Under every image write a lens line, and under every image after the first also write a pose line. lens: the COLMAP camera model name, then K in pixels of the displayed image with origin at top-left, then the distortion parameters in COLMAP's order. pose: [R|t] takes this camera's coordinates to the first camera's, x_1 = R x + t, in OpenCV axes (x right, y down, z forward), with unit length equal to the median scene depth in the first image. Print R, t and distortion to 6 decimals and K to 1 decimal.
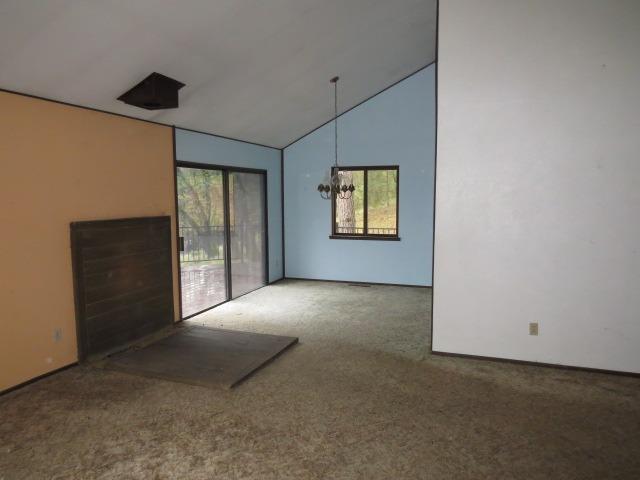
lens RADIAL K [[454.2, 0, 320.0], [0, 454.2, 240.0], [0, 0, 1]] dist [-0.009730, 0.000456]
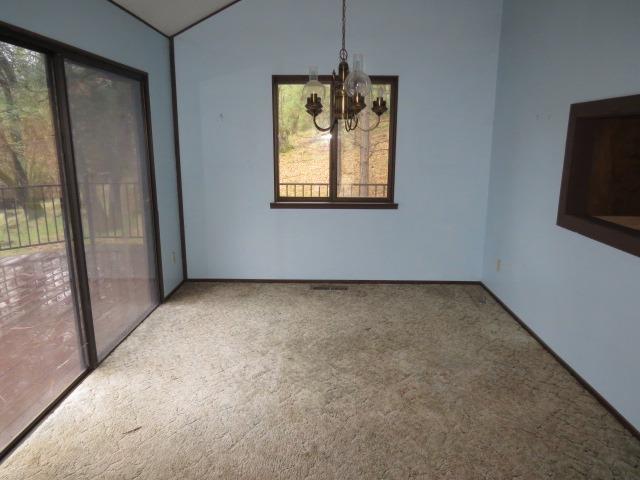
lens RADIAL K [[454.2, 0, 320.0], [0, 454.2, 240.0], [0, 0, 1]] dist [-0.009730, 0.000456]
pose [[0.946041, -0.067568, 0.316925, -0.108177], [0.029033, 0.991760, 0.124778, -0.034299], [-0.322745, -0.108844, 0.940207, 0.471536]]
